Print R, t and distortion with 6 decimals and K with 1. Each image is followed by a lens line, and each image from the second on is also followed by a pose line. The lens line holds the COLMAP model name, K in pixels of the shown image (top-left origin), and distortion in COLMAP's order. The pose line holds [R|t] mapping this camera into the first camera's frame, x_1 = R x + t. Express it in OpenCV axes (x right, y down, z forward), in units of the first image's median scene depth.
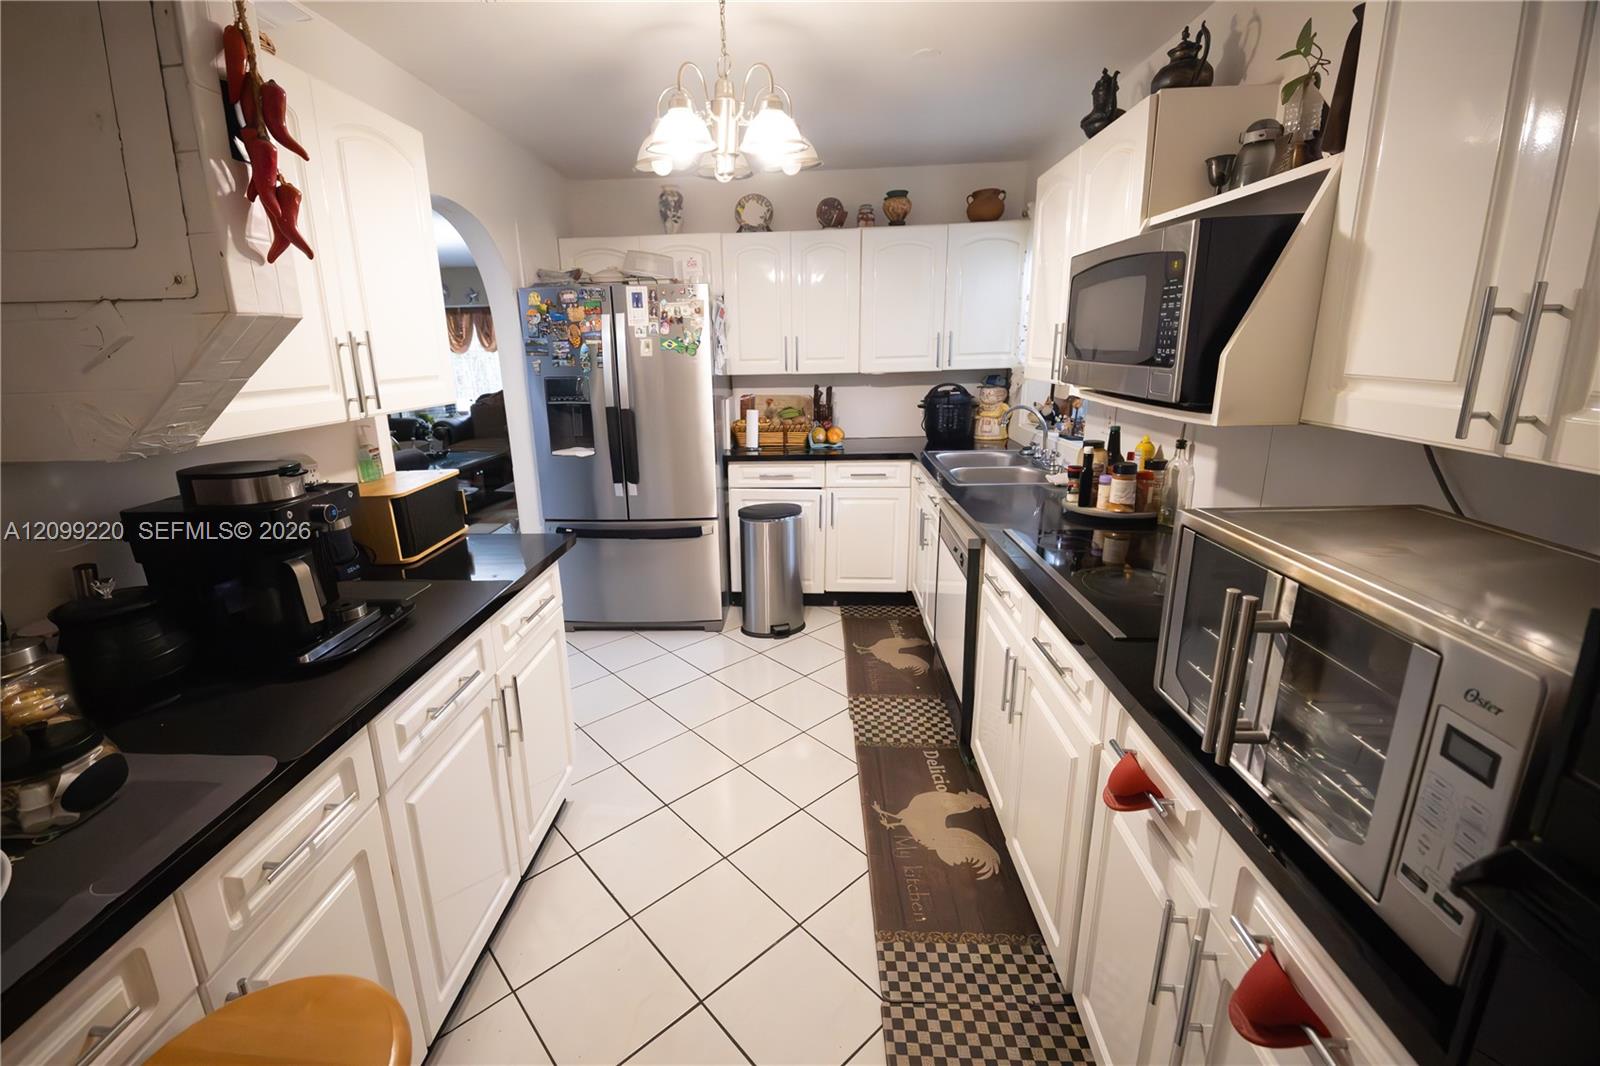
lens RADIAL K [[653.3, 0, 810.6], [0, 653.3, 503.3], [0, 0, 1]] dist [0.016111, -0.016568]
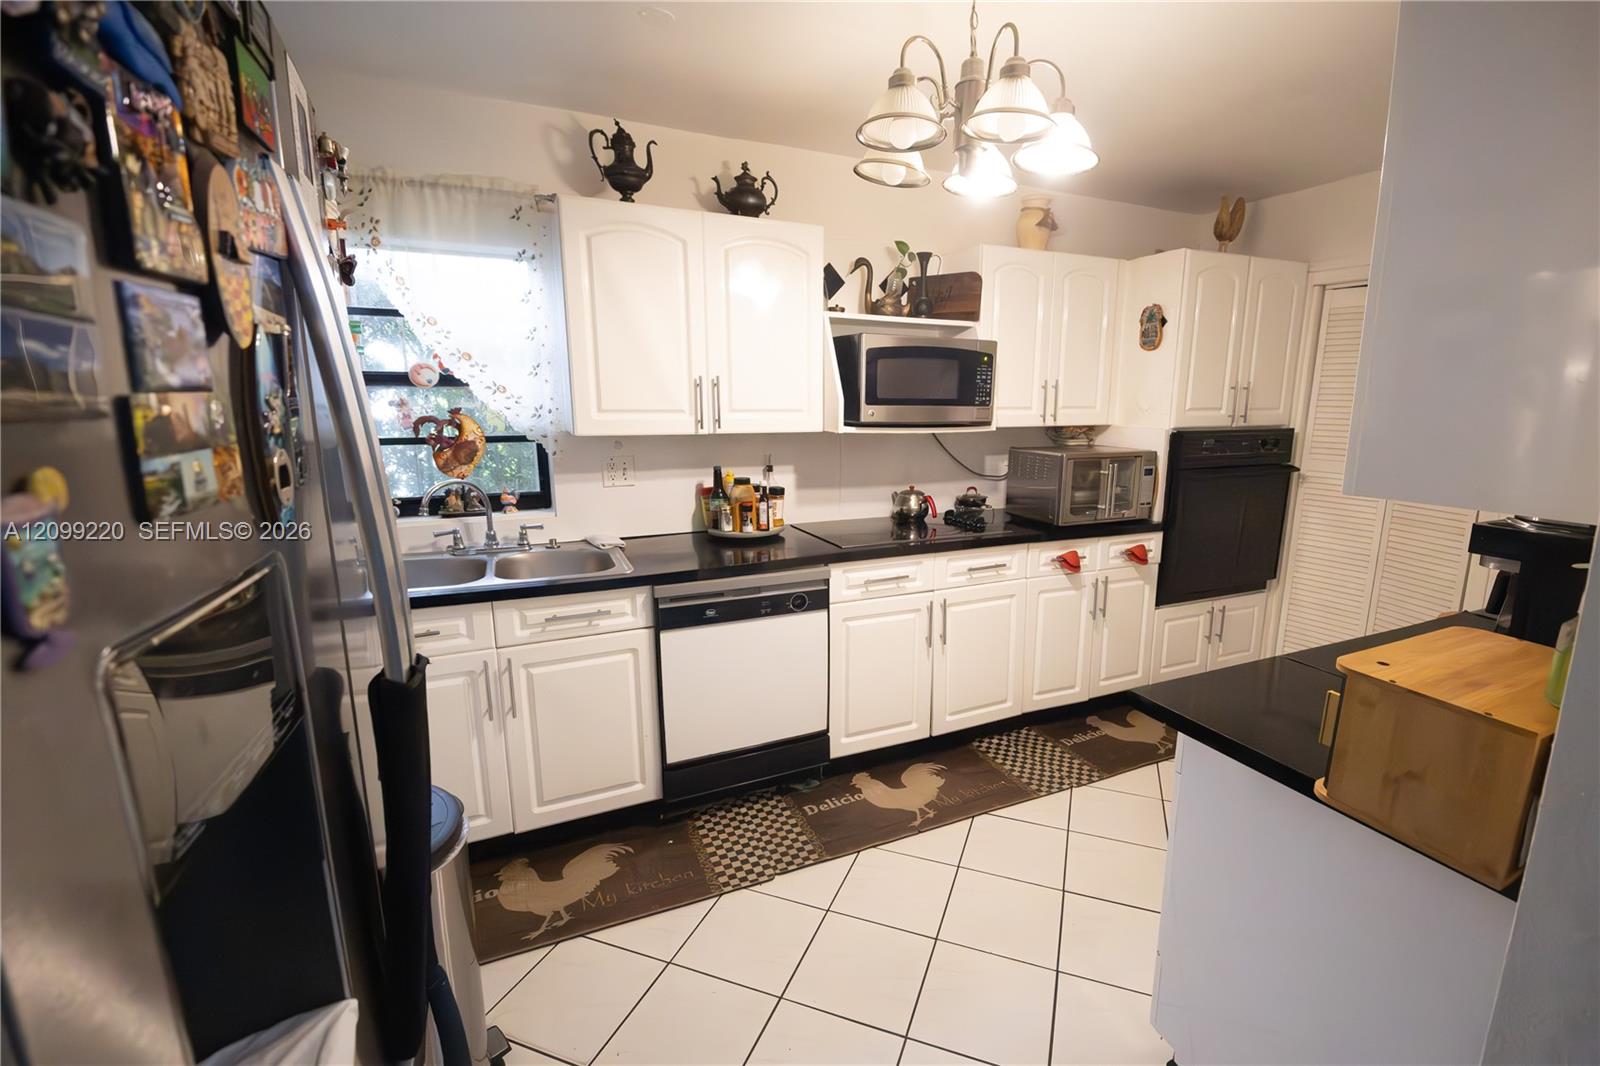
lens RADIAL K [[678.5, 0, 823.2], [0, 678.5, 532.2], [0, 0, 1]] dist [0.001175, -0.018807]
pose [[-0.393763, -0.171489, 0.903074, -0.798322], [0.221677, 0.935731, 0.274347, -0.330784], [-0.892082, 0.308219, -0.330441, 1.443245]]
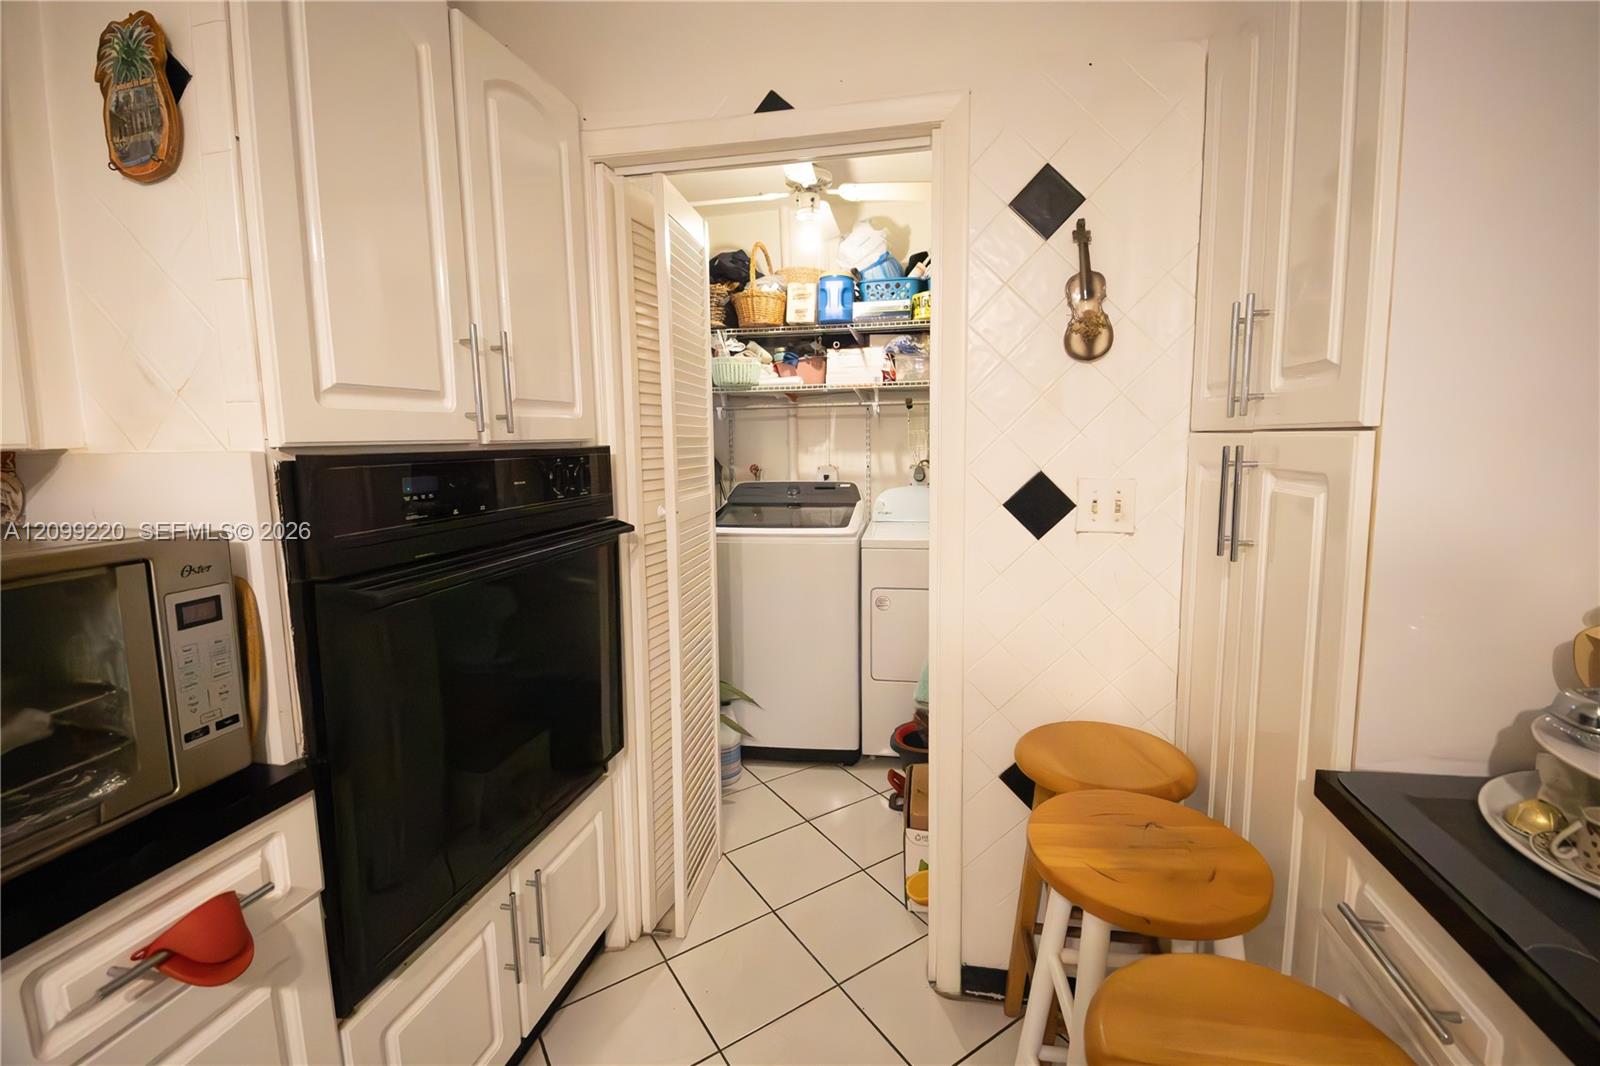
lens RADIAL K [[687.5, 0, 816.3], [0, 687.5, 503.8], [0, 0, 1]] dist [0.033303, -0.019861]
pose [[-0.980826, 0.002049, 0.194875, -0.160111], [0.067375, 0.941853, 0.329202, -0.065141], [-0.182869, 0.336019, -0.923932, 0.583067]]
